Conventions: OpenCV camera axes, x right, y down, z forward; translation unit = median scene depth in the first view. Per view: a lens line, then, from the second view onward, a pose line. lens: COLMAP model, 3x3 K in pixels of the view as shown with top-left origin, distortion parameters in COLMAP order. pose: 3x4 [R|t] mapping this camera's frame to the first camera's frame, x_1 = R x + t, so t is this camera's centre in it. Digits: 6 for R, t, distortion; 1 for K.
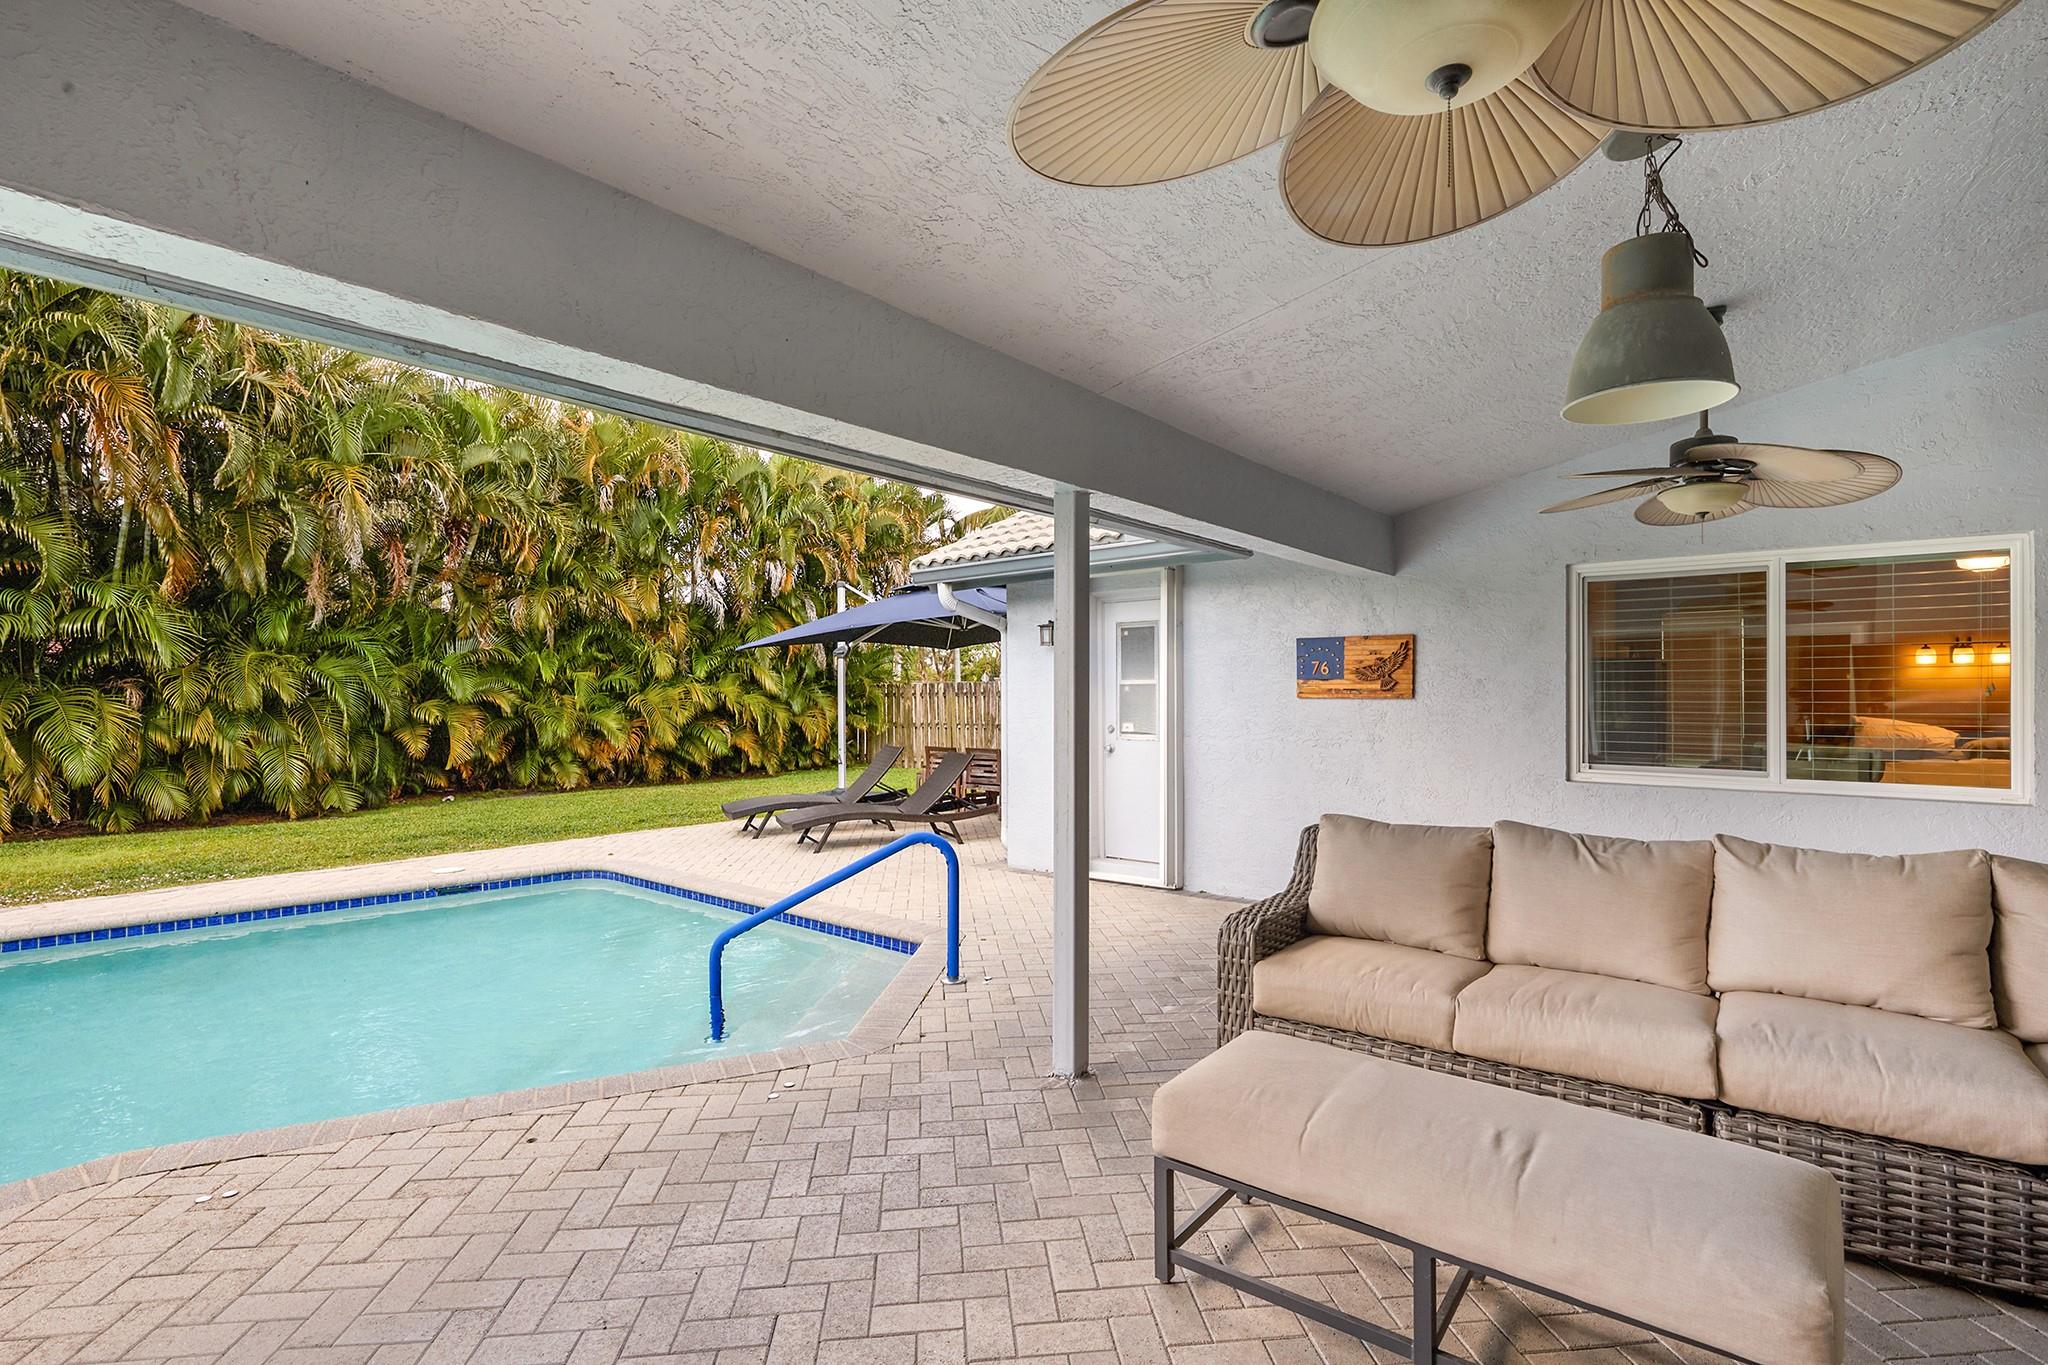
lens RADIAL K [[951.6, 0, 1017.1], [0, 951.6, 692.0], [0, 0, 1]] dist [-0.001229, -0.000148]
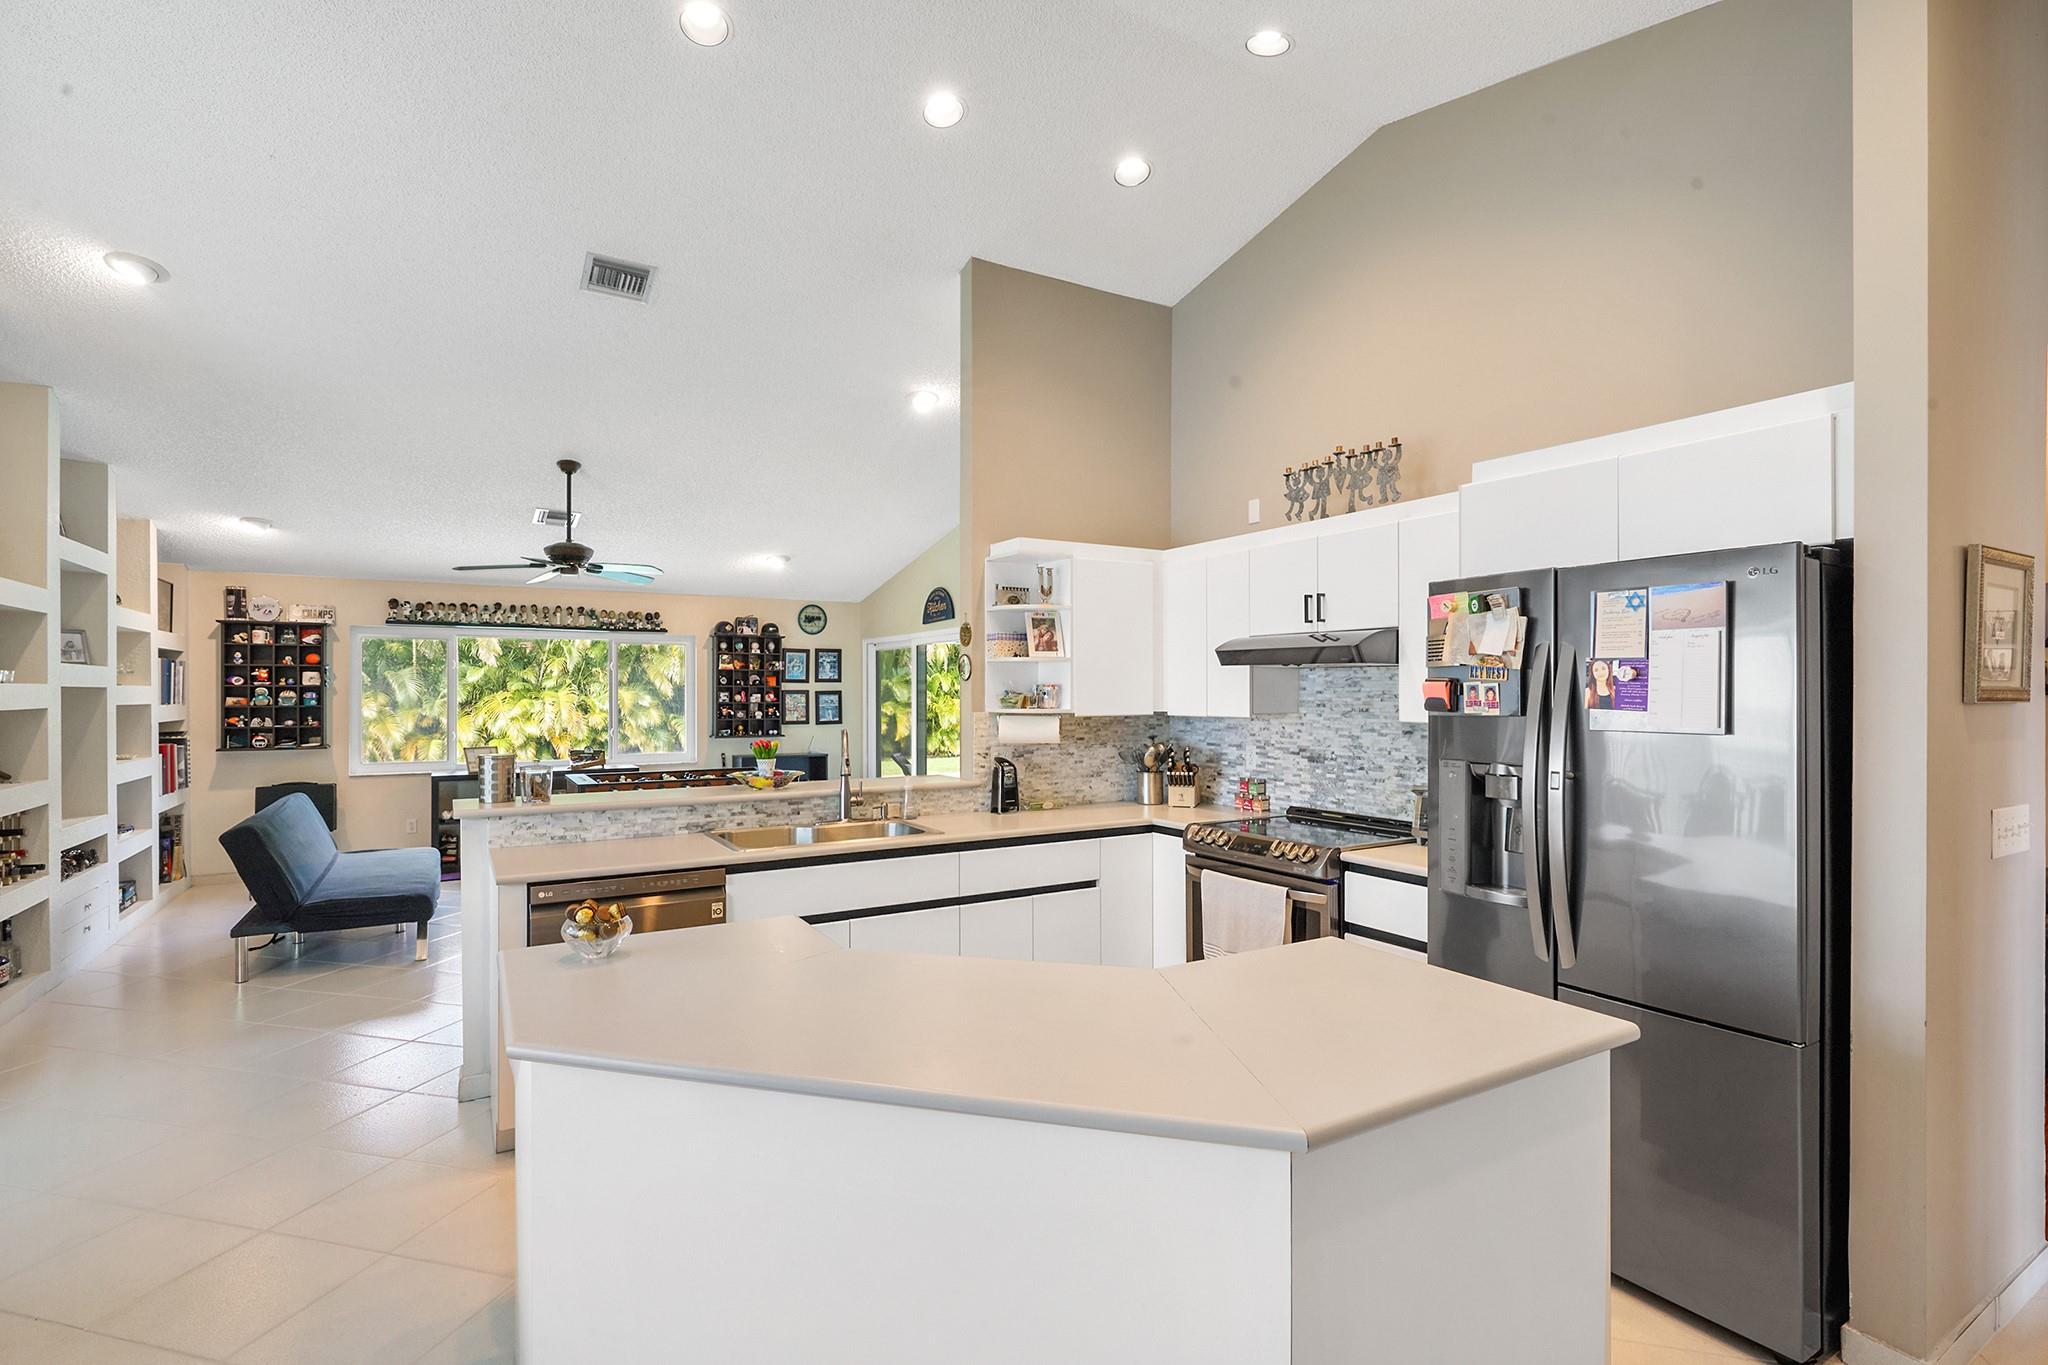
lens RADIAL K [[951.6, 0, 1017.1], [0, 951.6, 692.0], [0, 0, 1]] dist [-0.001229, -0.000148]
pose [[0.940759, -0.000560, -0.339074, 0.235591], [0.001240, 0.999998, 0.001789, -0.014107], [0.339073, -0.002104, 0.940758, -0.648996]]
